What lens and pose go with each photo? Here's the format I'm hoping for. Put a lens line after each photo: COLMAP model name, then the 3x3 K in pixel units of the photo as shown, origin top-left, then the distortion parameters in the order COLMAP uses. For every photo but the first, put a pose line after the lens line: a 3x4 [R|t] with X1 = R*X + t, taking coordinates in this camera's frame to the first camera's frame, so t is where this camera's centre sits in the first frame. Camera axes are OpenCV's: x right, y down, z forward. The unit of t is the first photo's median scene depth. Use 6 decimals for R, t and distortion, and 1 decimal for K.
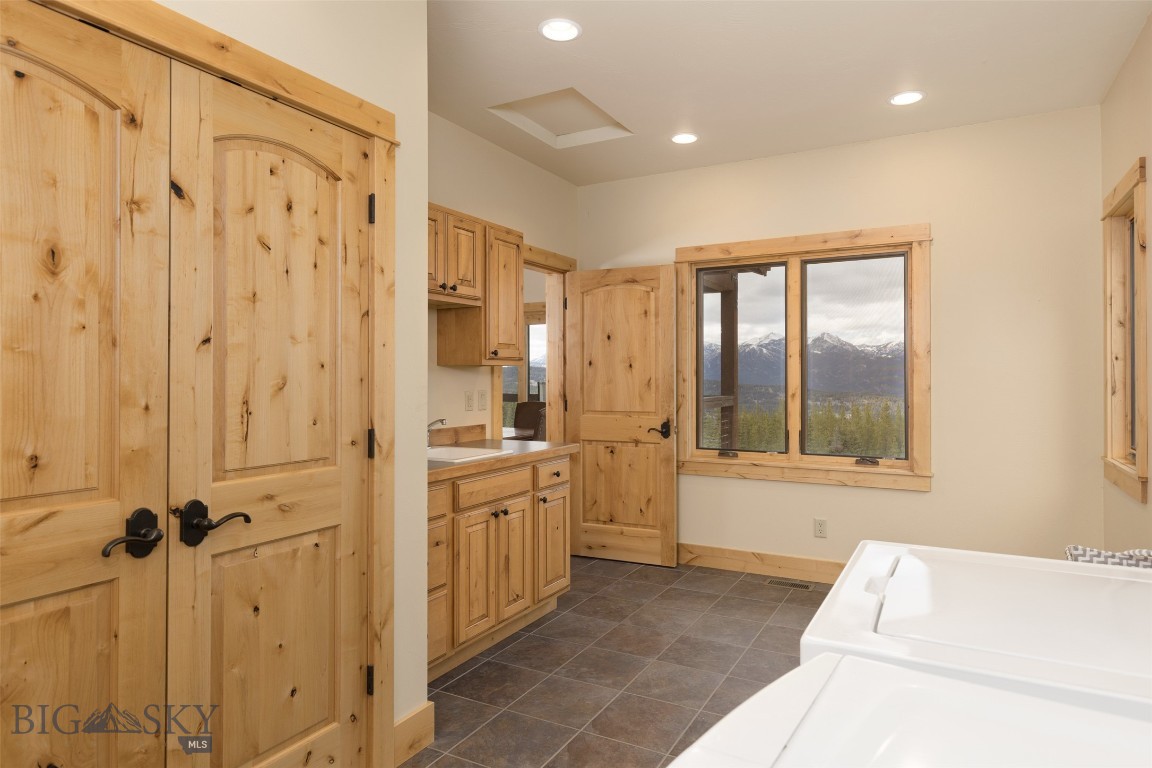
lens RADIAL K [[681.3, 0, 583.4], [0, 681.3, 373.0], [0, 0, 1]] dist [-0.001030, -0.000446]
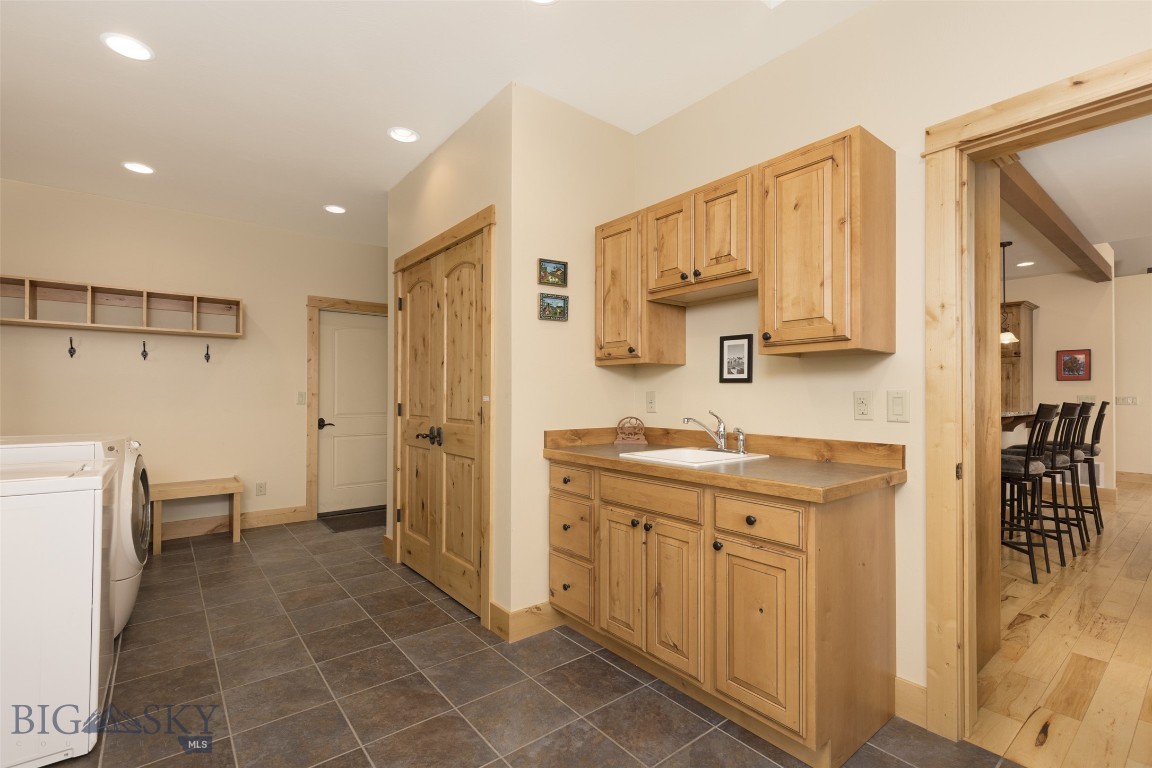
lens RADIAL K [[514.3, 0, 580.1], [0, 514.3, 389.7], [0, 0, 1]] dist [0.011737, -0.000455]
pose [[-0.377566, -0.006633, -0.925959, 0.841001], [0.002675, 0.999962, -0.008254, 0.056913], [0.925979, -0.005593, -0.377534, 1.884548]]
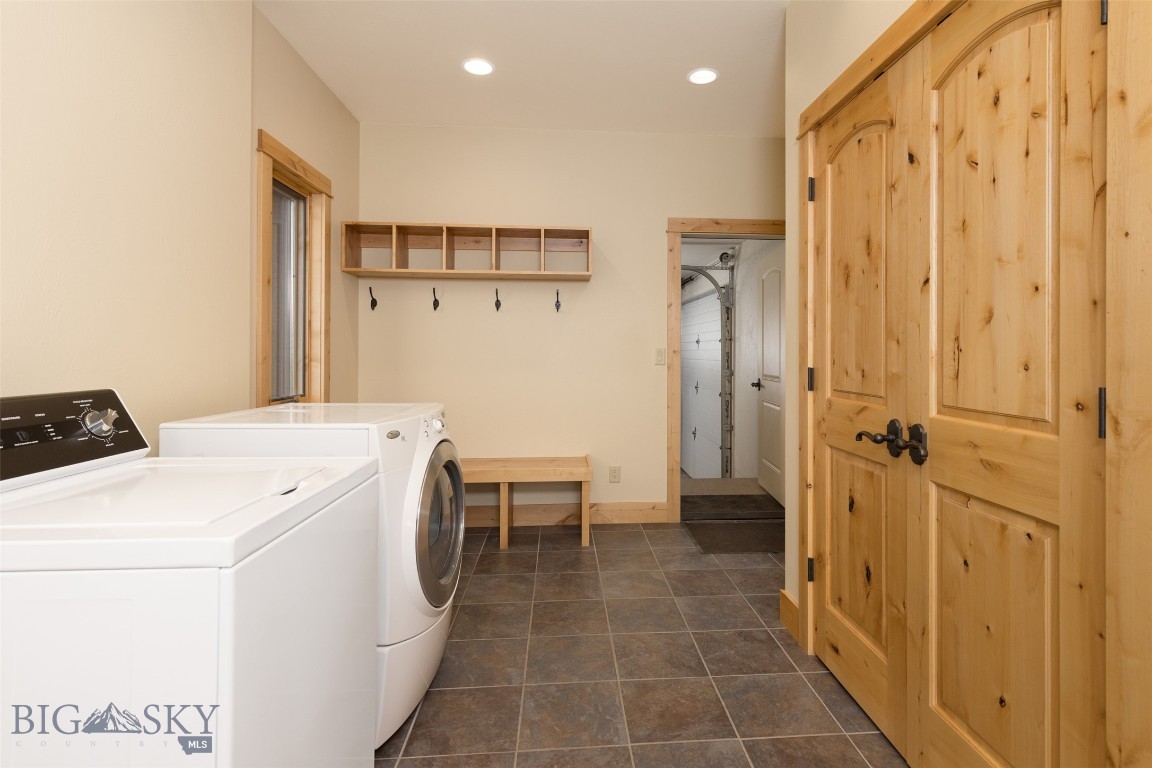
lens RADIAL K [[577.0, 0, 594.4], [0, 577.0, 348.5], [0, 0, 1]] dist [0.003667, -0.000167]
pose [[-0.845704, -0.002455, -0.533646, 0.341972], [0.001365, 0.999976, -0.006764, 0.057619], [0.533650, -0.006448, -0.845681, 1.317128]]
